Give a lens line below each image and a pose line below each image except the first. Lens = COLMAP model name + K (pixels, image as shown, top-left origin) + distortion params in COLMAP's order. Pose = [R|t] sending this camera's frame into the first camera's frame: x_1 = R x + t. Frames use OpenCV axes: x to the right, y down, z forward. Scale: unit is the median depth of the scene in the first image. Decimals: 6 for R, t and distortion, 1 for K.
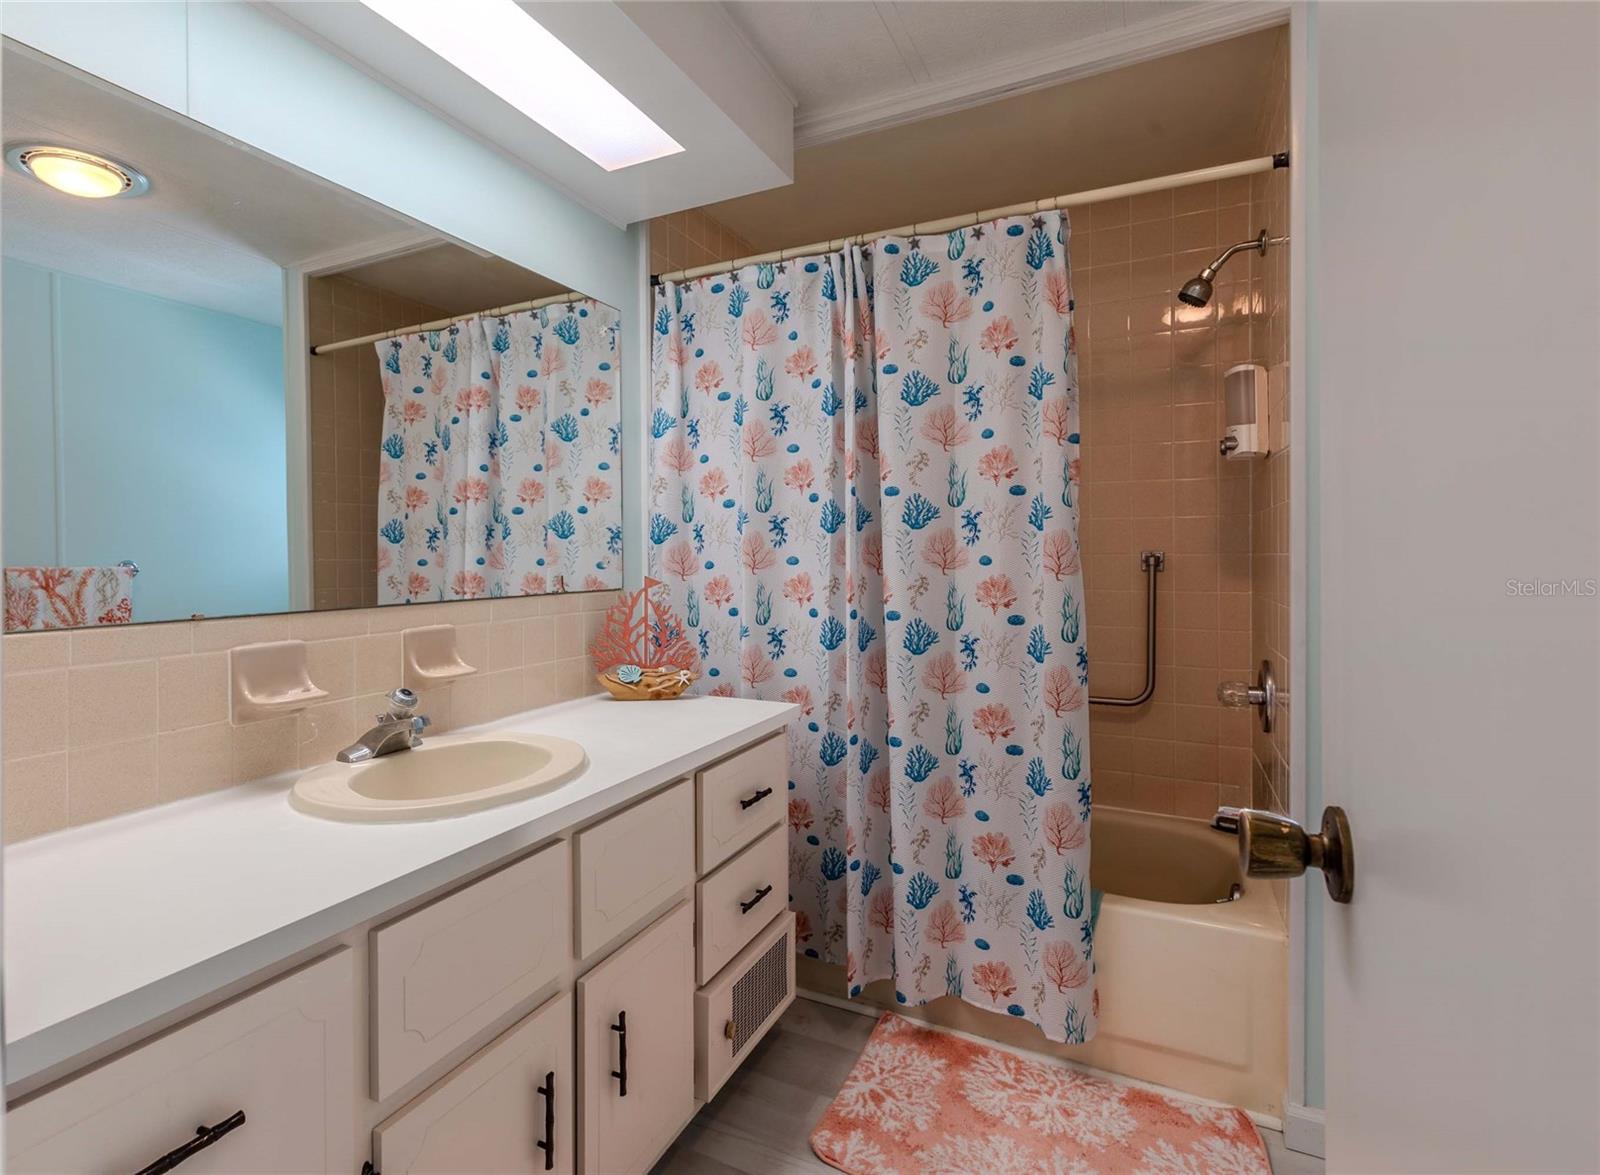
lens RADIAL K [[972.1, 0, 798.7], [0, 972.1, 565.9], [0, 0, 1]] dist [0.001451, 0.000888]
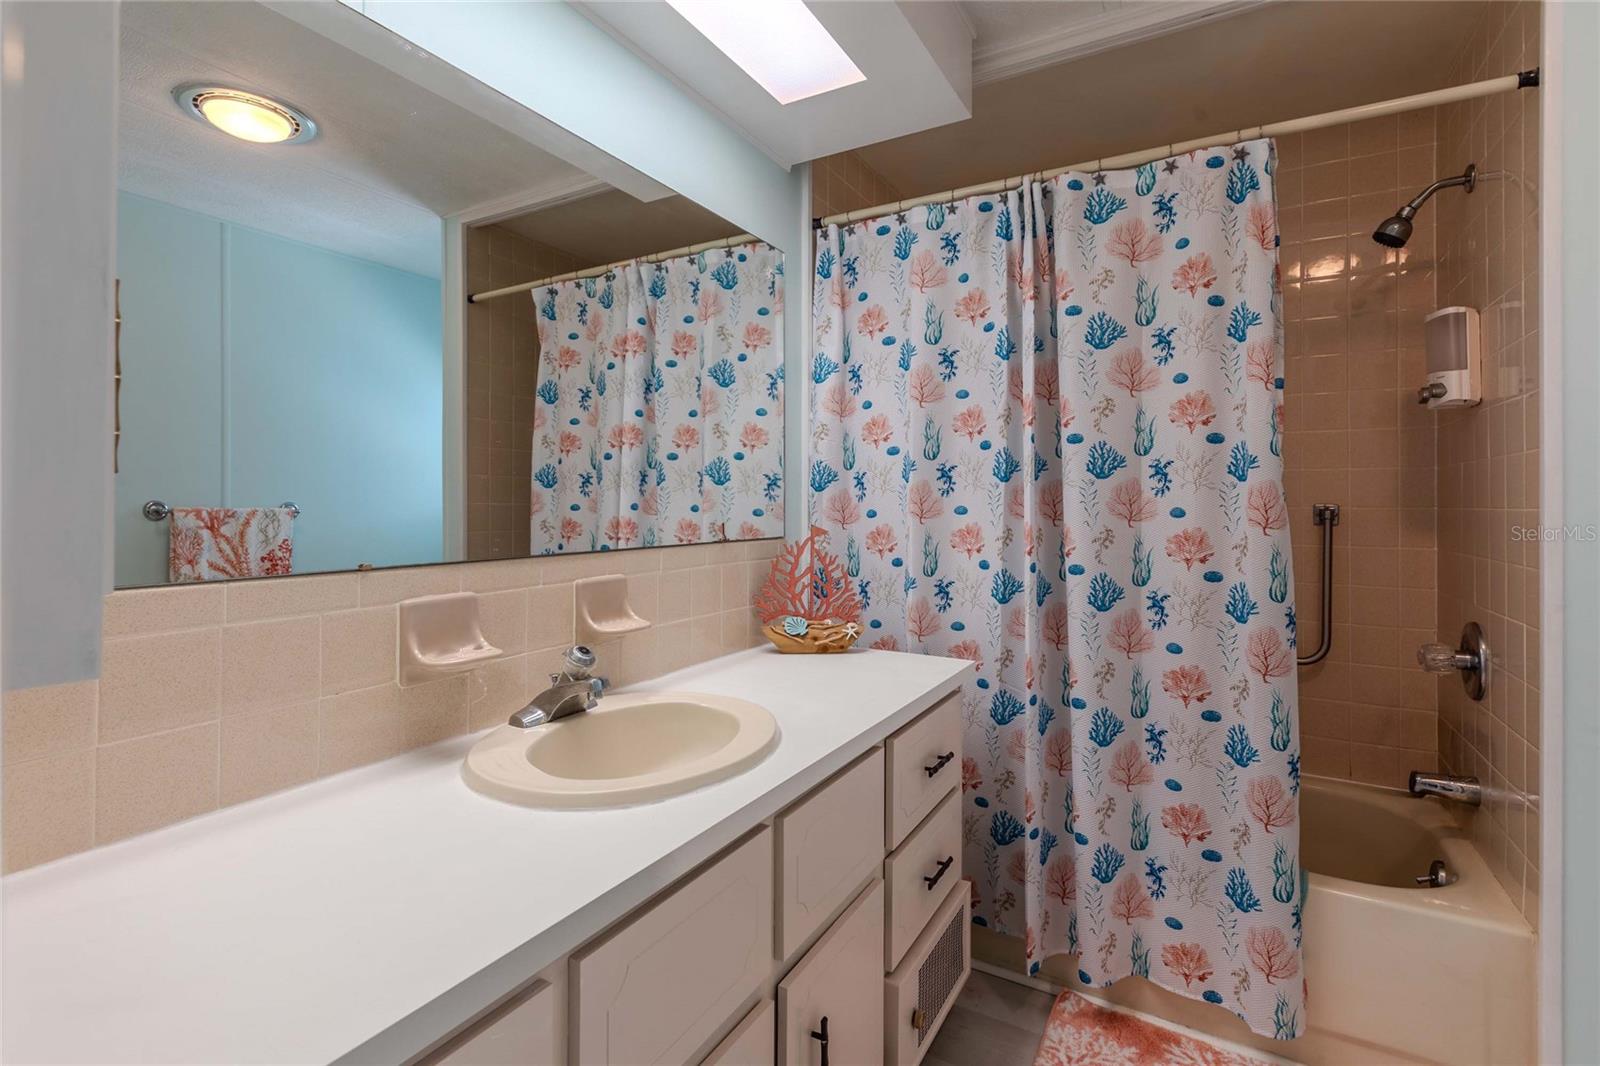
lens RADIAL K [[762.6, 0, 772.4], [0, 762.6, 500.7], [0, 0, 1]] dist [0.003857, -0.001365]
pose [[0.999227, 0.010706, -0.037824, -0.170155], [-0.011105, 0.999885, -0.010354, -0.004903], [0.037709, 0.010766, 0.999231, 0.242971]]
